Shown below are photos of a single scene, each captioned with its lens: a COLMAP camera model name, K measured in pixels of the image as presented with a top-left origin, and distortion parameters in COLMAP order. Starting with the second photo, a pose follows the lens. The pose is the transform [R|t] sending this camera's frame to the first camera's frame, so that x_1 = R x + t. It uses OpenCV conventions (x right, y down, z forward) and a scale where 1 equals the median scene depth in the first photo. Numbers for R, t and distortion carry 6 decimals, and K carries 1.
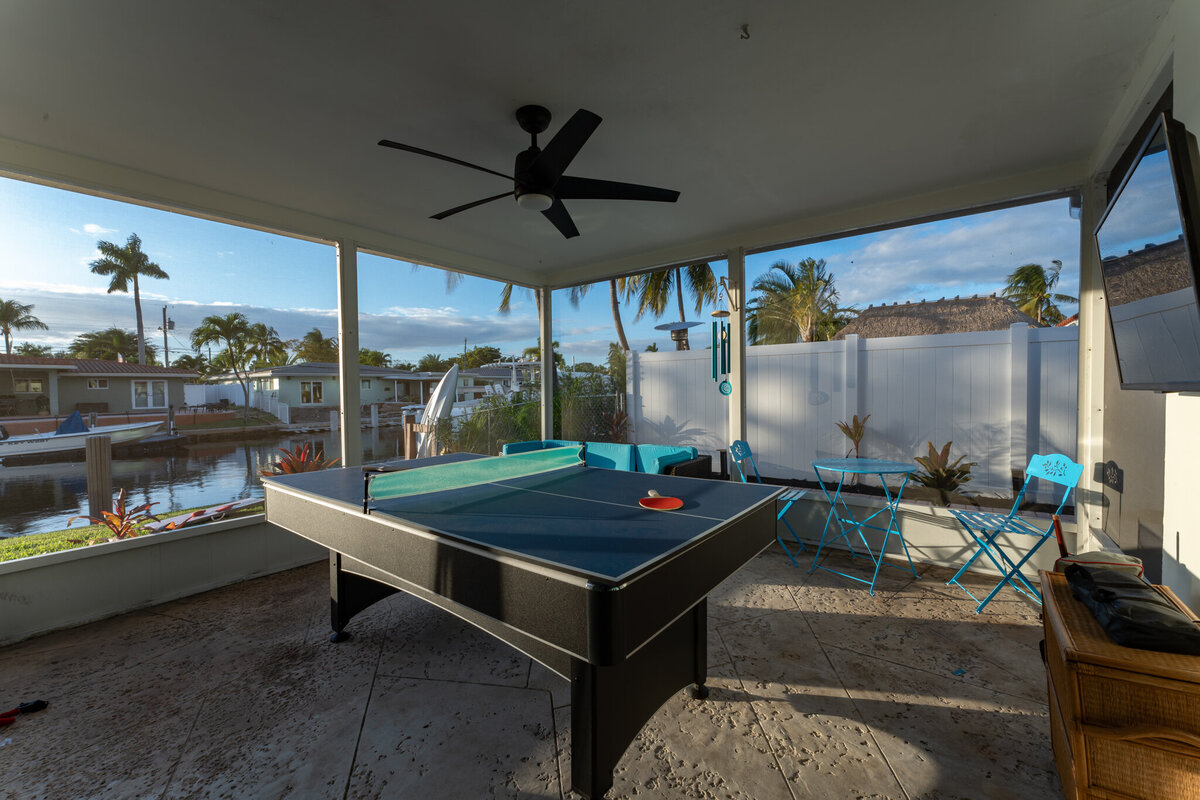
lens RADIAL K [[473.7, 0, 600.0], [0, 473.7, 400.0], [0, 0, 1]] dist [0.000179, -0.000073]
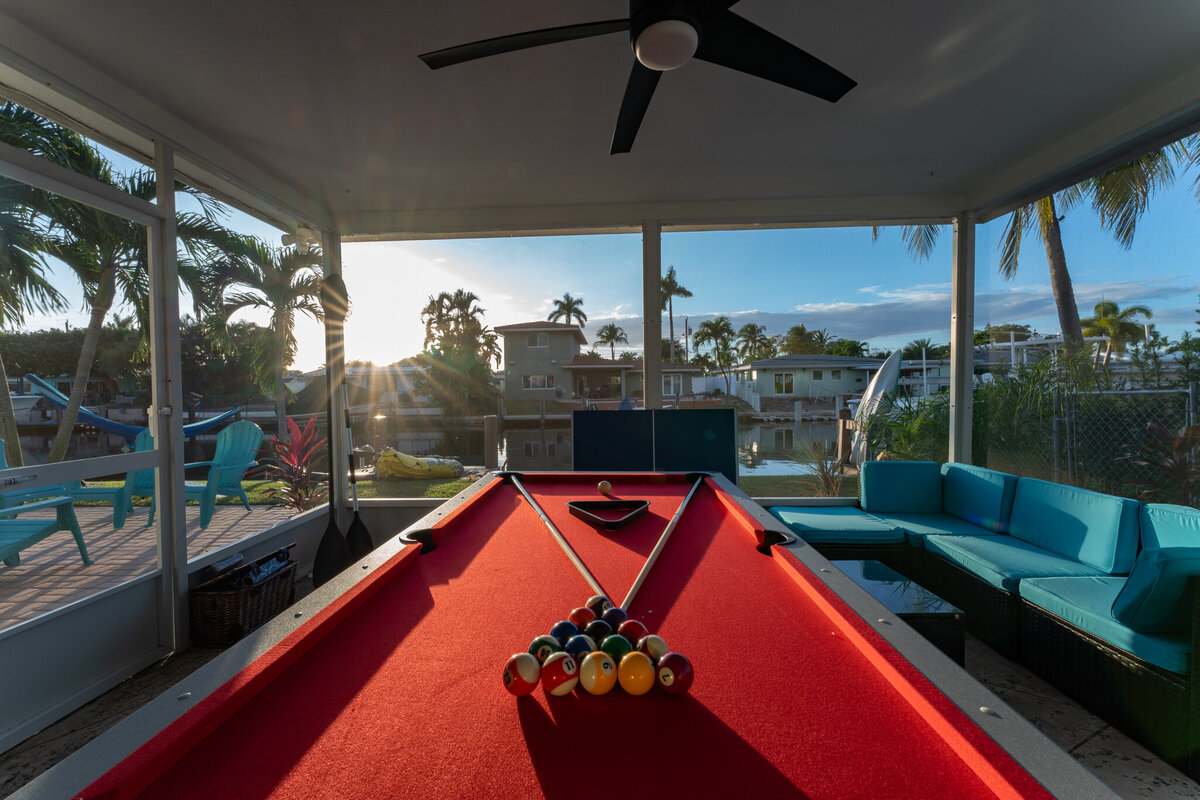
lens RADIAL K [[473.7, 0, 600.0], [0, 473.7, 400.0], [0, 0, 1]] dist [0.000179, -0.000073]
pose [[0.579258, 0.030721, -0.814565, 0.172226], [-0.015224, 0.999523, 0.026870, -0.009704], [0.815002, -0.003164, 0.579450, 0.371734]]
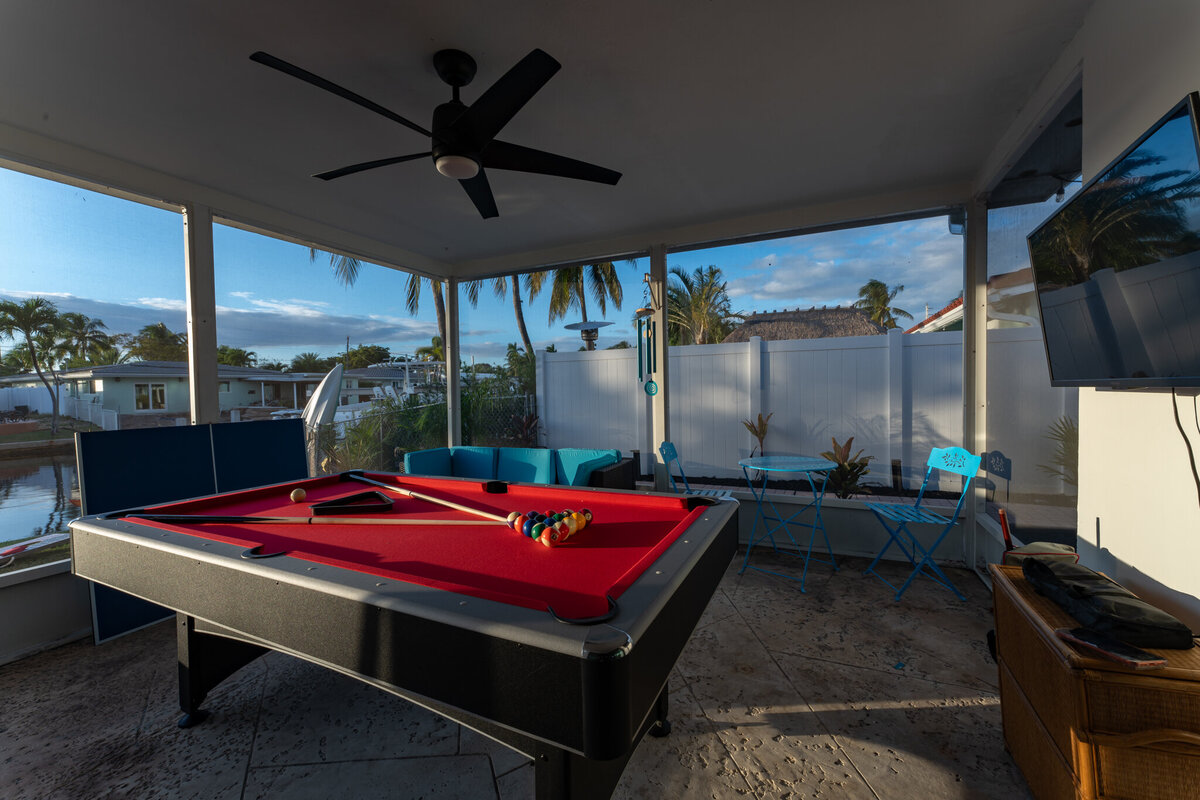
lens RADIAL K [[473.7, 0, 600.0], [0, 473.7, 400.0], [0, 0, 1]] dist [0.000179, -0.000073]
pose [[0.977452, -0.009982, 0.210923, -0.042583], [0.010587, 0.999942, -0.001735, -0.000359], [-0.210894, 0.003929, 0.977501, 0.075682]]
